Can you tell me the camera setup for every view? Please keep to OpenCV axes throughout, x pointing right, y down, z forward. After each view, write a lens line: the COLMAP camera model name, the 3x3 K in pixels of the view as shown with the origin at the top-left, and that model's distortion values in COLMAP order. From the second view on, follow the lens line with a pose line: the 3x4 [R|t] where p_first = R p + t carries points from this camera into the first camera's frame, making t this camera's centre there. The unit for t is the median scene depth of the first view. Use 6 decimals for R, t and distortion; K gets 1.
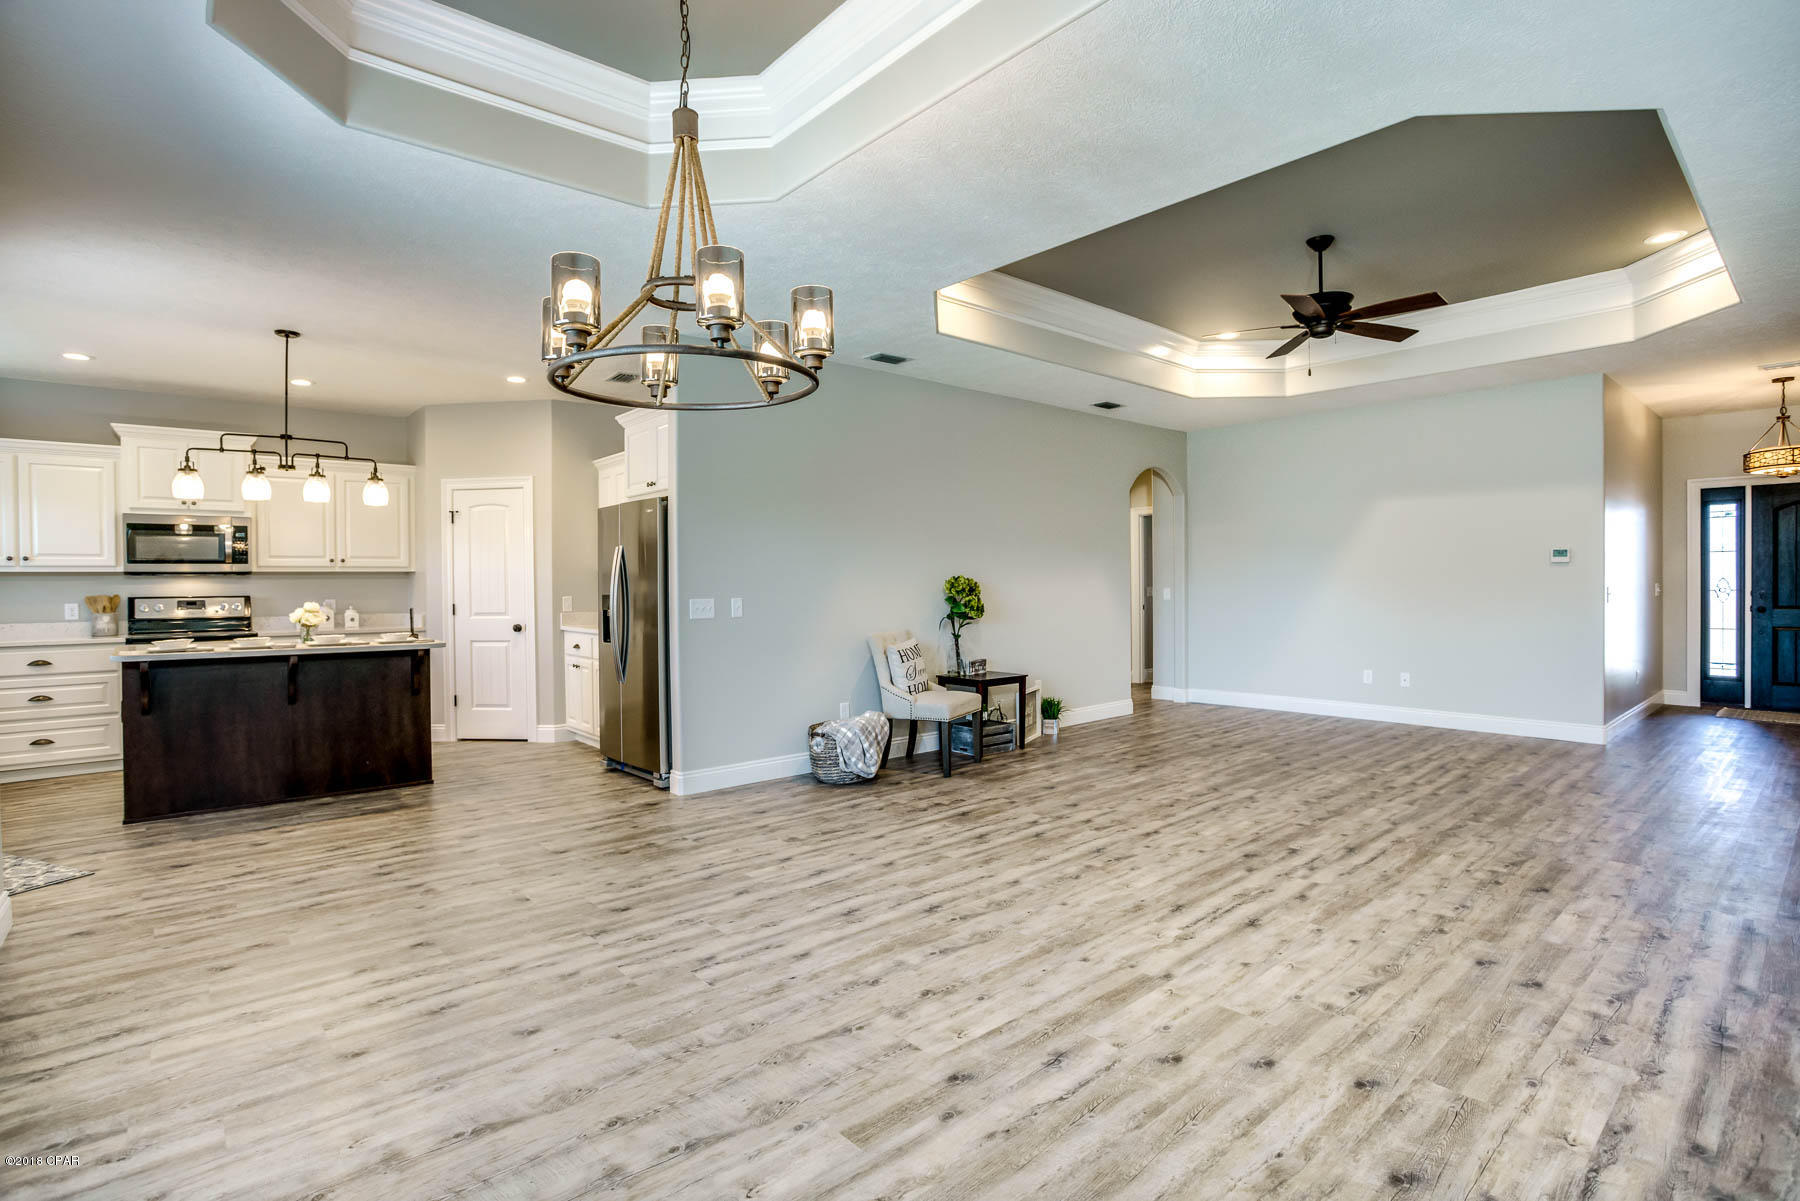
lens RADIAL K [[876.9, 0, 879.7], [0, 876.9, 594.6], [0, 0, 1]] dist [-0.040803, 0.015949]
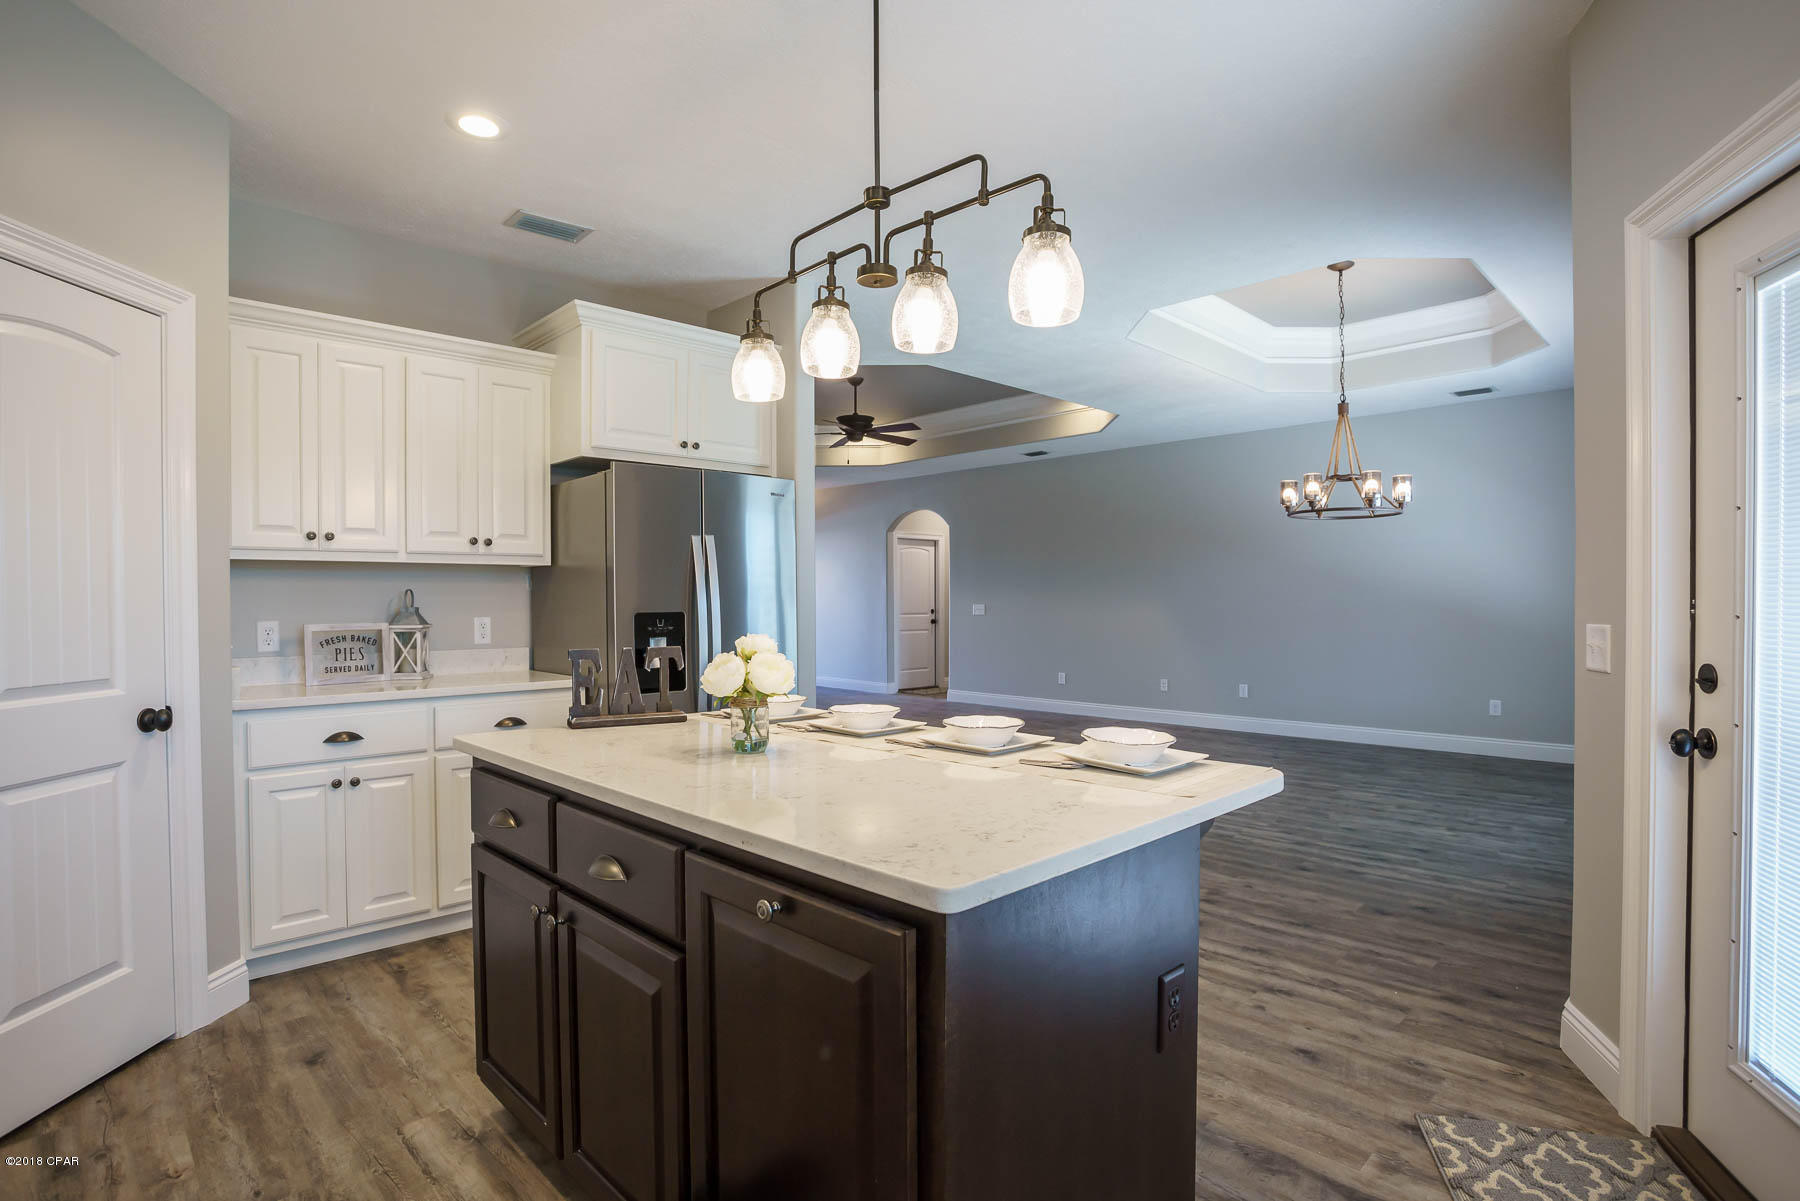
lens RADIAL K [[869.7, 0, 934.4], [0, 869.7, 603.1], [0, 0, 1]] dist [-0.016421, 0.000100]
pose [[-0.105521, 0.001709, 0.994416, -0.982147], [0.013182, 0.999913, -0.000319, -0.004611], [-0.994330, 0.013075, -0.105534, 0.931642]]
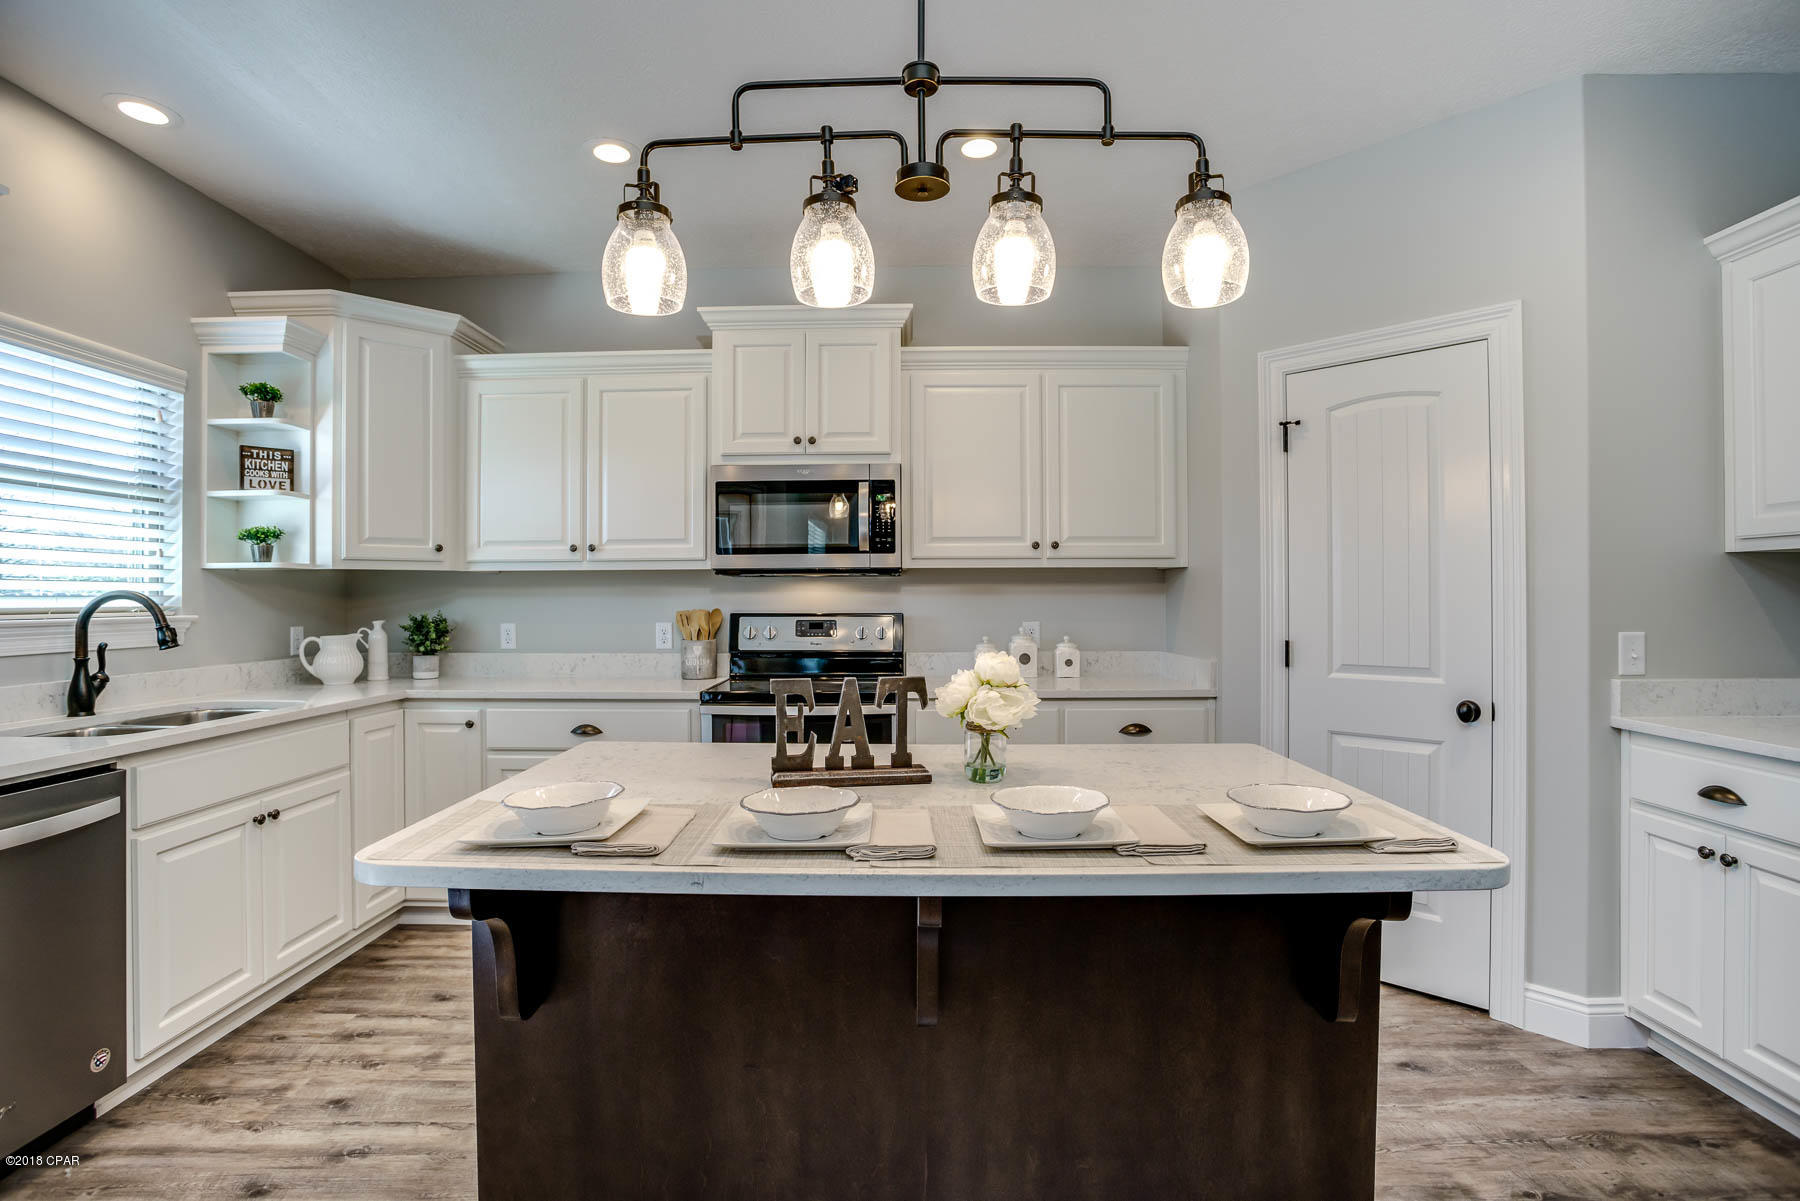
lens RADIAL K [[876.9, 0, 879.7], [0, 876.9, 594.6], [0, 0, 1]] dist [-0.040803, 0.015949]
pose [[0.750097, 0.005569, -0.661304, -0.464223], [-0.012475, 0.999906, -0.005730, -0.008793], [0.661210, 0.012548, 0.750096, 0.711086]]
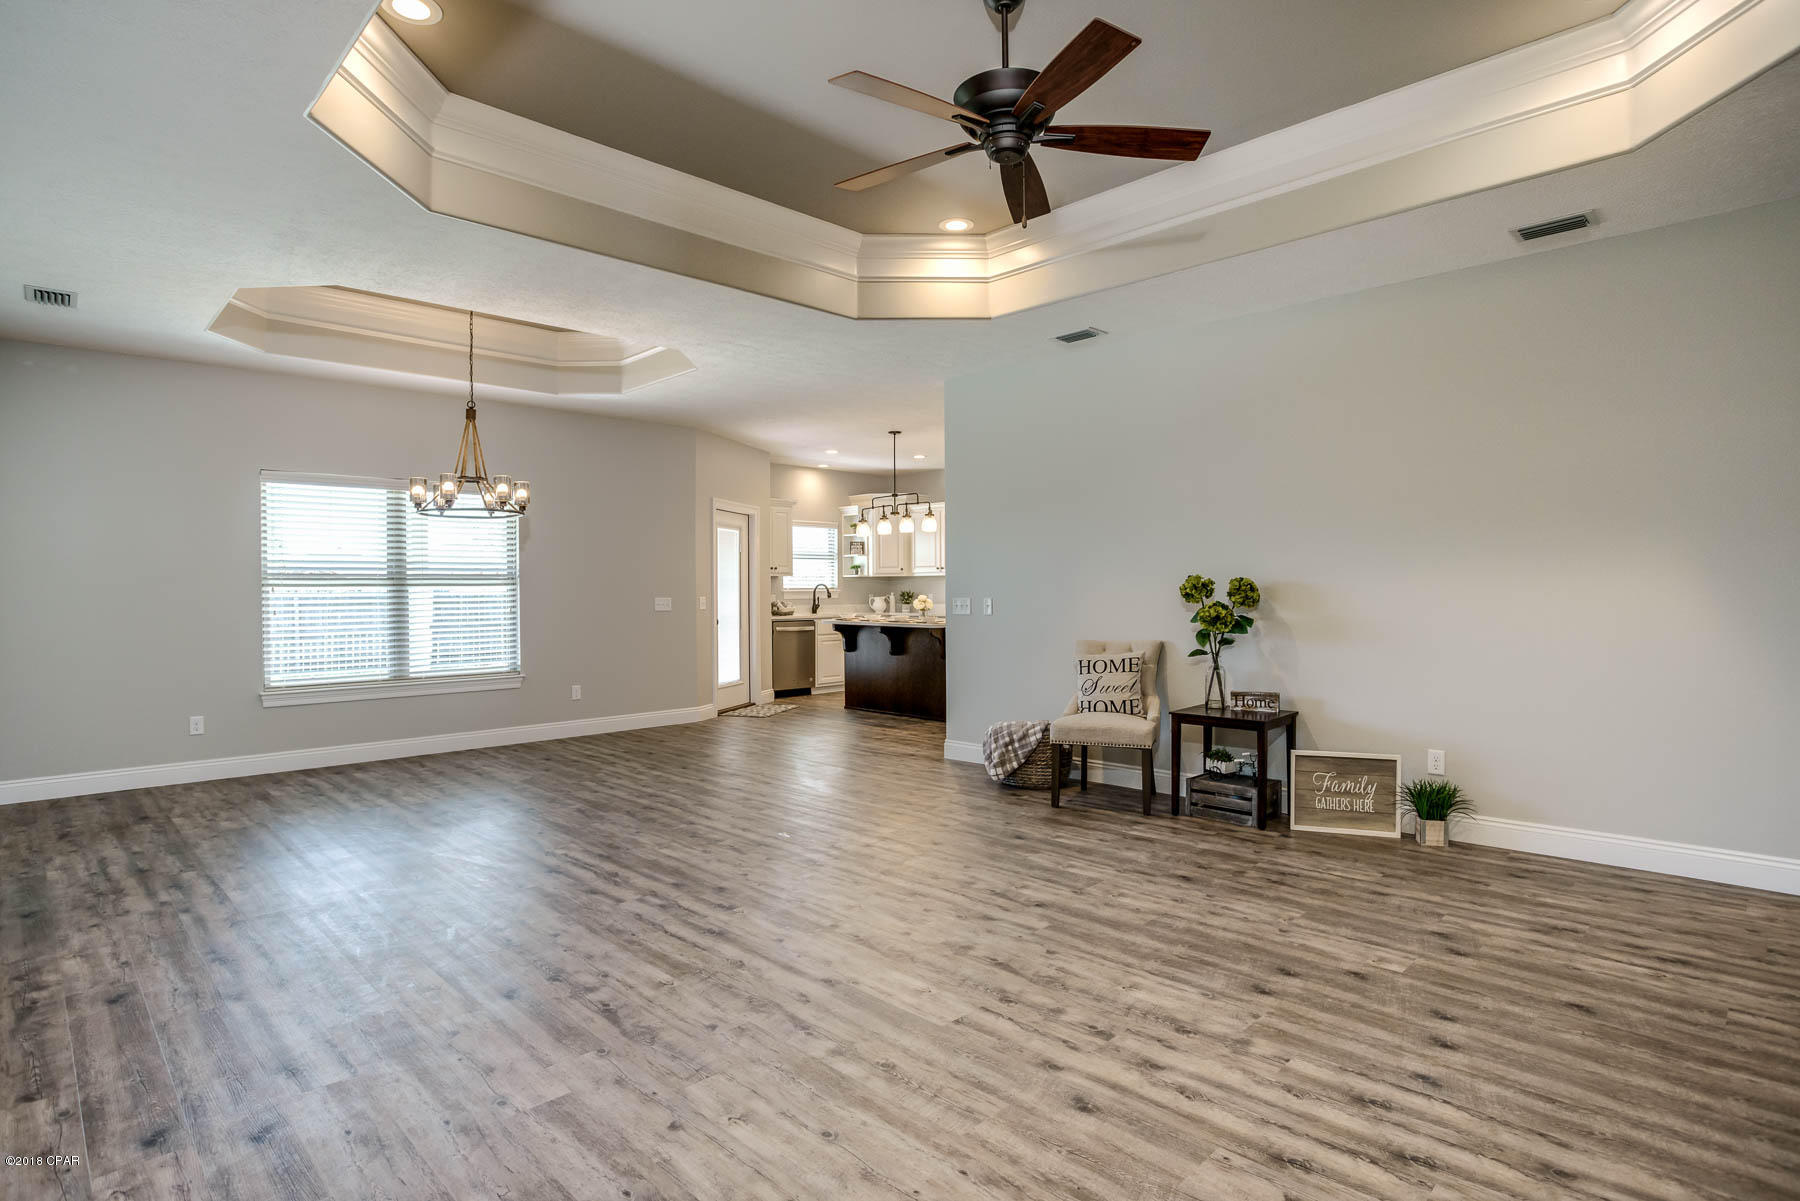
lens RADIAL K [[876.9, 0, 879.7], [0, 876.9, 594.6], [0, 0, 1]] dist [-0.040803, 0.015949]
pose [[0.076697, 0.017676, -0.996898, 0.954096], [-0.001298, 0.999844, 0.017628, -0.019977], [0.997054, -0.000058, 0.076708, 0.772659]]
